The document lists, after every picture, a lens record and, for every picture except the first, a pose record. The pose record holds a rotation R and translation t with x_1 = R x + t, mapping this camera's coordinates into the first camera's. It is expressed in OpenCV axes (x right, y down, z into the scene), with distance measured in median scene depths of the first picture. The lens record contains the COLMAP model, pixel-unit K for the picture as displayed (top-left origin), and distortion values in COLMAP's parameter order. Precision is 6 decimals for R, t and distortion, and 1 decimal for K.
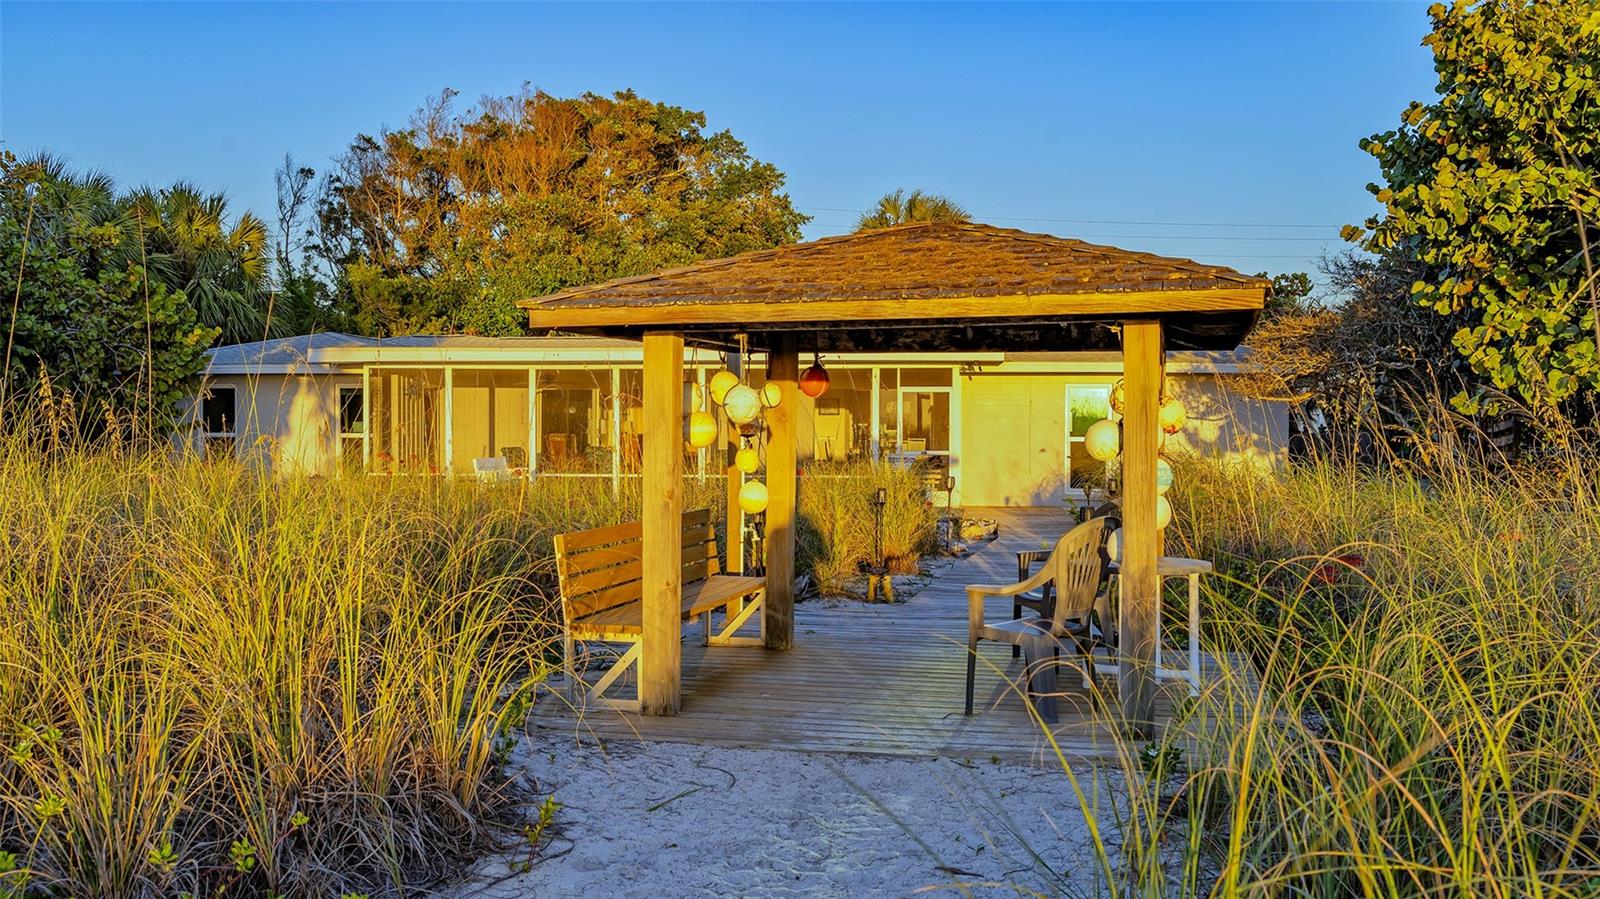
lens RADIAL K [[1520.4, 0, 807.8], [0, 1520.4, 452.1], [0, 0, 1]] dist [0.042713, 0.000000]
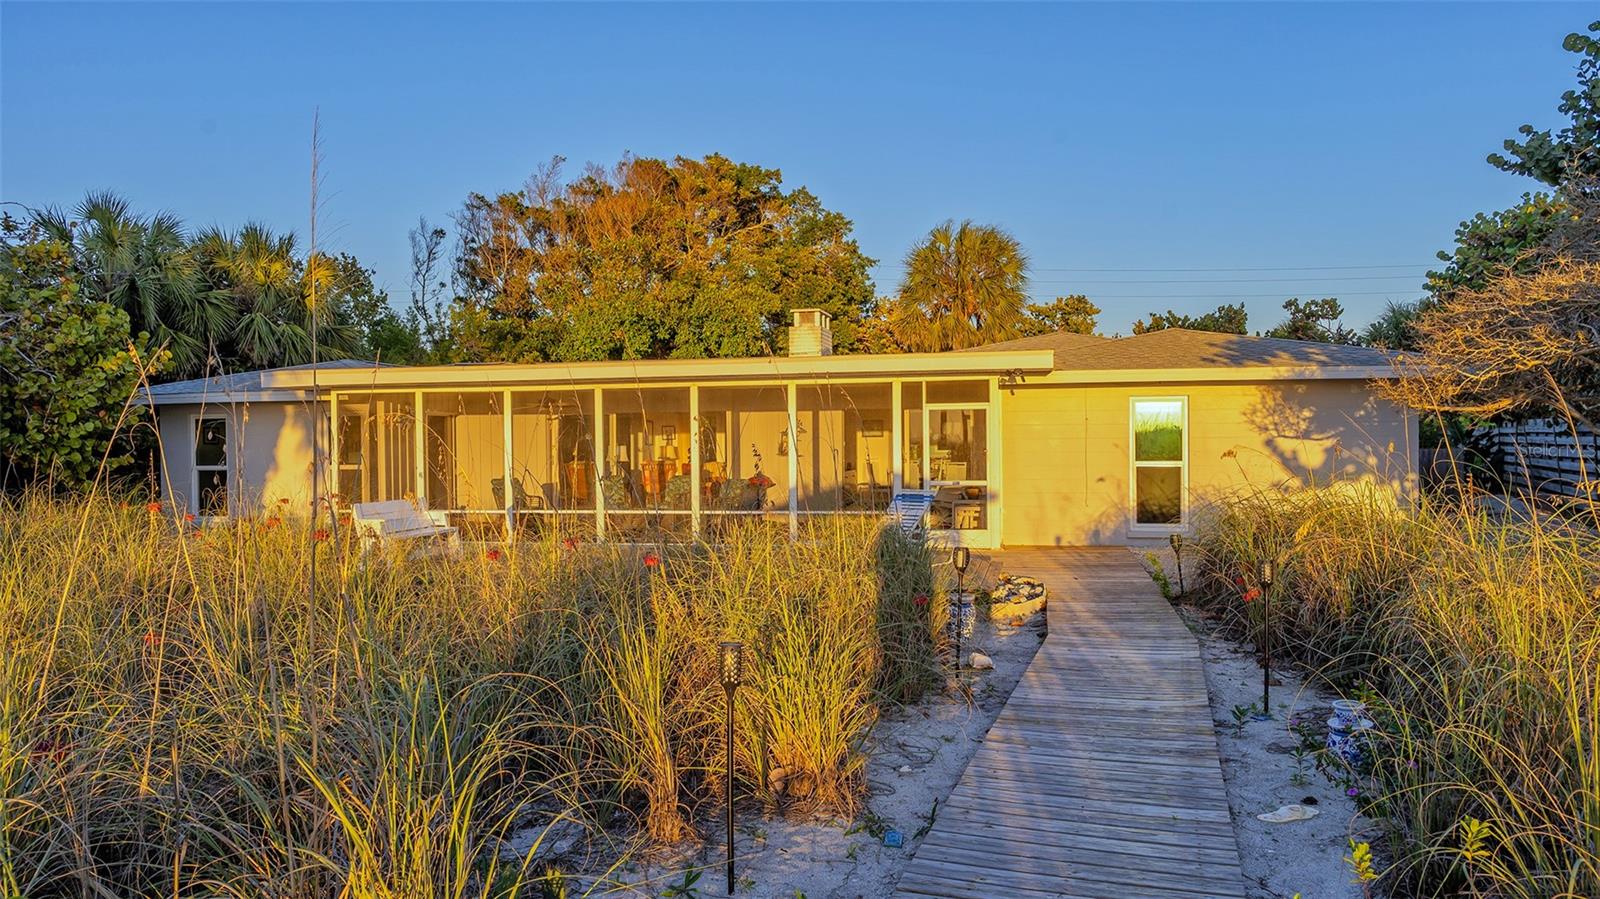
lens RADIAL K [[1109.7, 0, 803.5], [0, 1109.7, 460.7], [0, 0, 1]] dist [0.004832, -0.004033]
pose [[0.995557, -0.011005, -0.093521, 0.049976], [0.010900, 0.999939, -0.001638, -0.011818], [0.093533, 0.000612, 0.995616, 0.387742]]
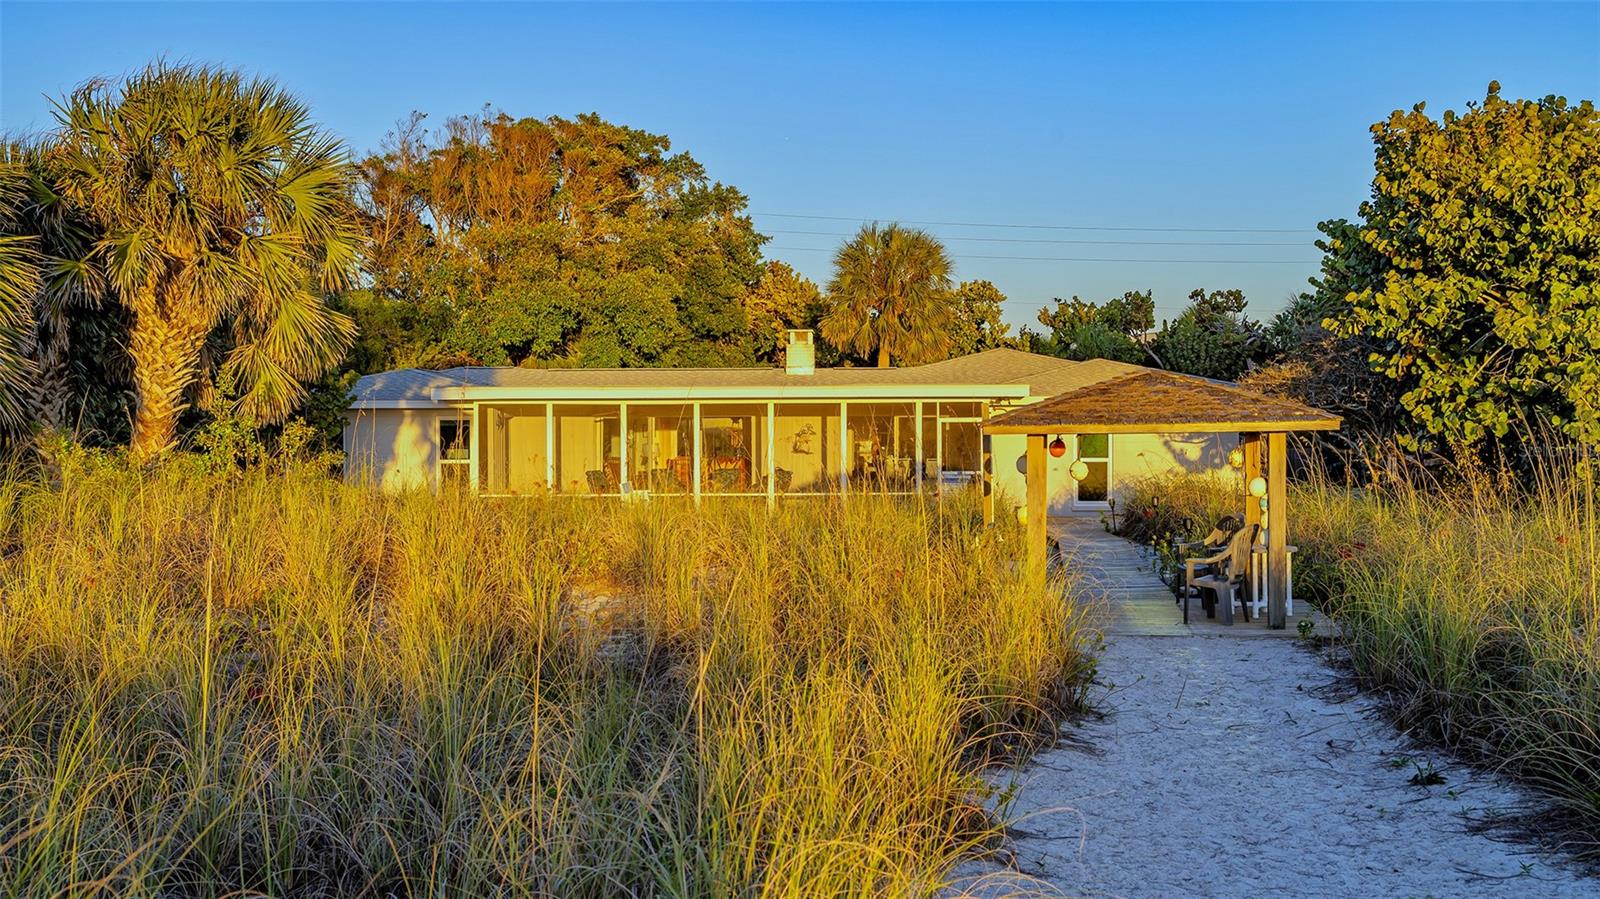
lens RADIAL K [[1690.6, 0, 789.9], [0, 1690.6, 444.9], [0, 0, 1]] dist [0.079540, 0.000000]
pose [[0.997261, -0.009181, 0.073384, -0.152895], [0.009638, 0.999936, -0.005867, -0.014301], [-0.073325, 0.006558, 0.997287, -0.317894]]
